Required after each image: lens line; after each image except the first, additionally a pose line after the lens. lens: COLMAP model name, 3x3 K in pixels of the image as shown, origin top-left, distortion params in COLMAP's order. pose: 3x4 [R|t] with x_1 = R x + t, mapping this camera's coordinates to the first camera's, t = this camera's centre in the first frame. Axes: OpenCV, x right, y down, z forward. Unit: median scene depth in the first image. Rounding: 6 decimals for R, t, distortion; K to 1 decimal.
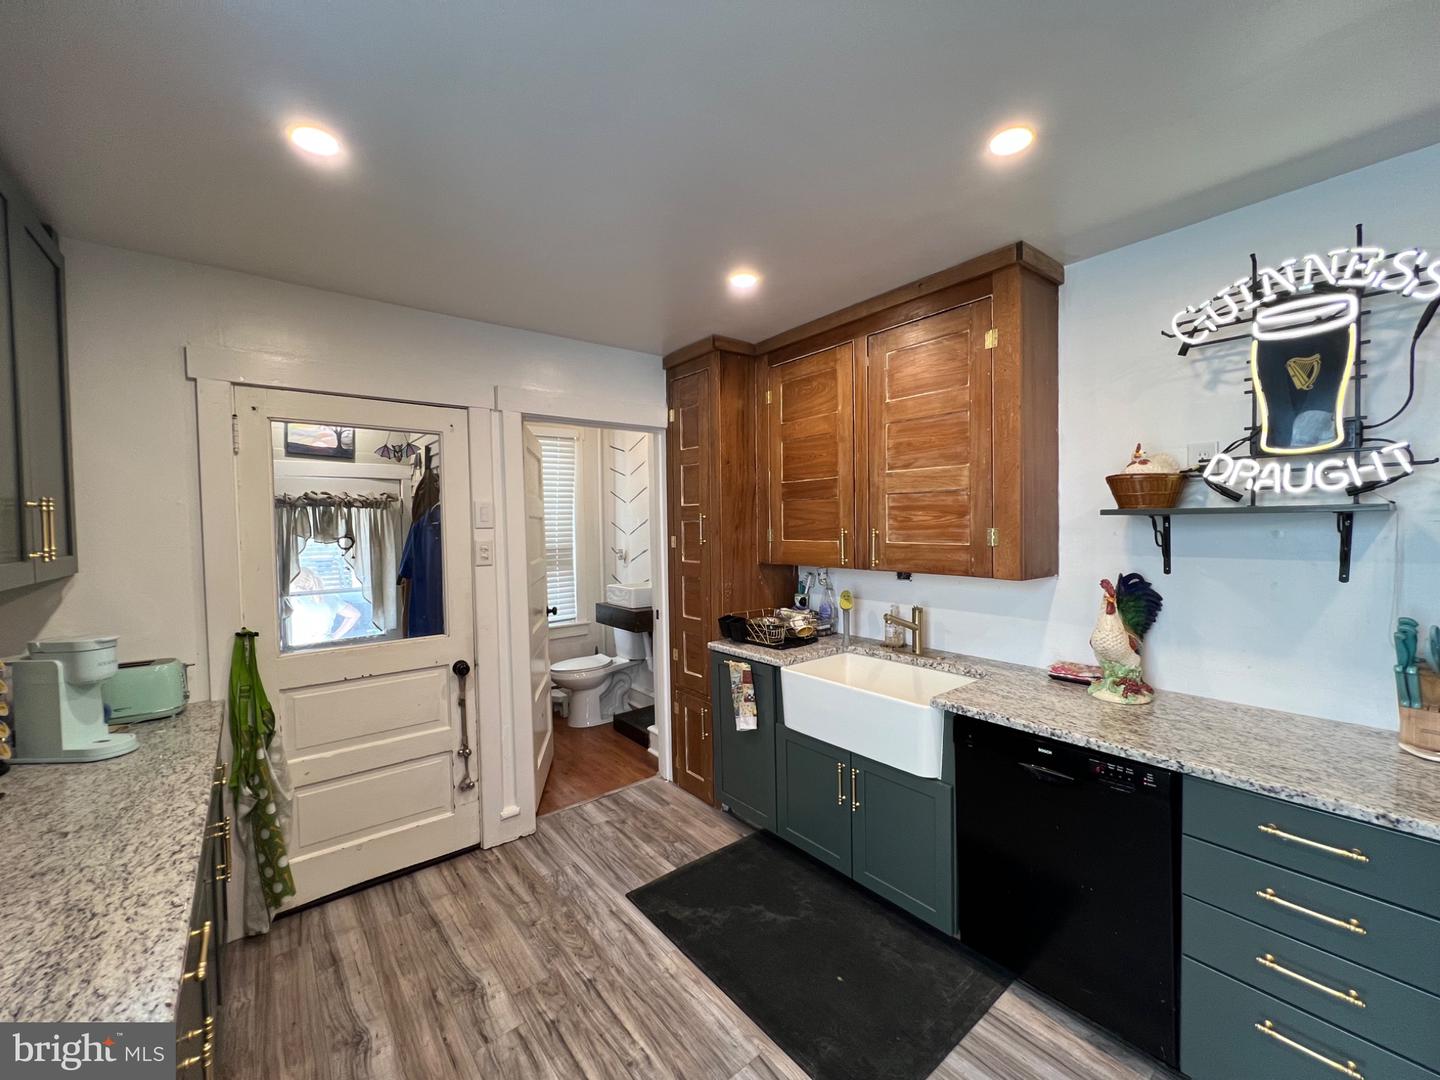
lens RADIAL K [[578.0, 0, 720.2], [0, 578.0, 541.3], [0, 0, 1]] dist [-0.001791, 0.000552]
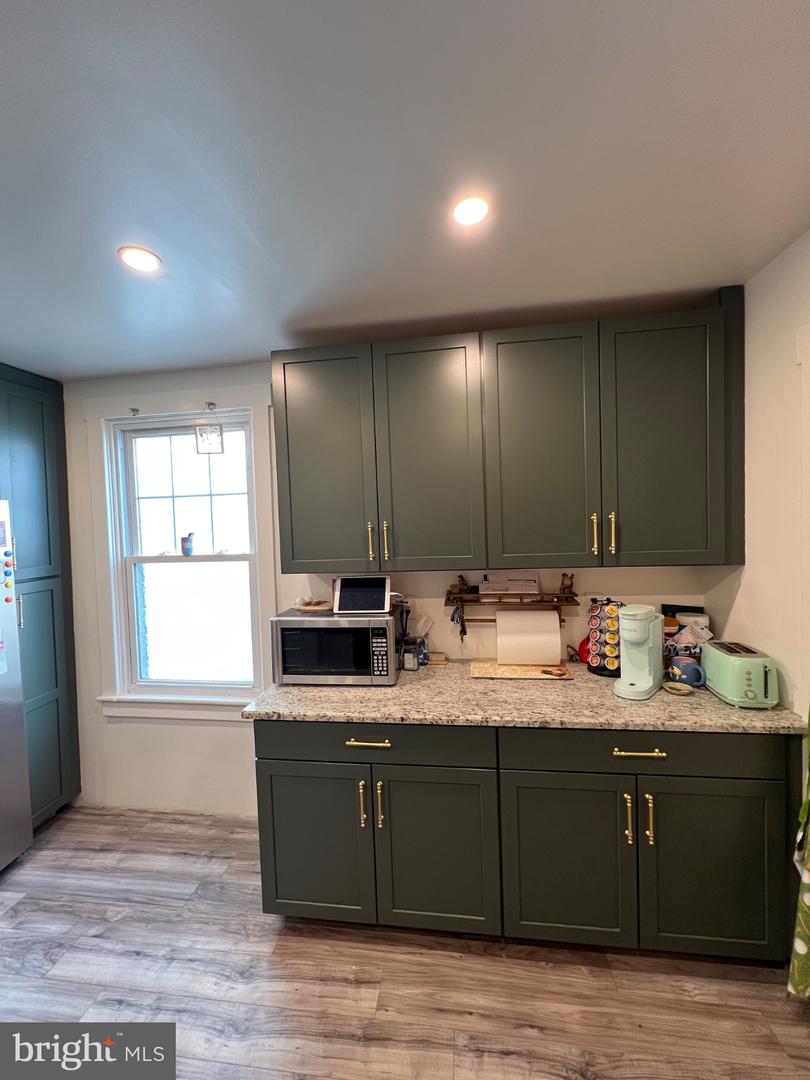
lens RADIAL K [[433.5, 0, 404.1], [0, 433.5, 540.4], [0, 0, 1]] dist [-0.001791, 0.000552]
pose [[-0.729105, 0.070651, -0.680745, 0.024446], [0.029011, 0.996954, 0.072397, -0.085933], [0.683787, 0.033036, -0.728934, 1.248392]]
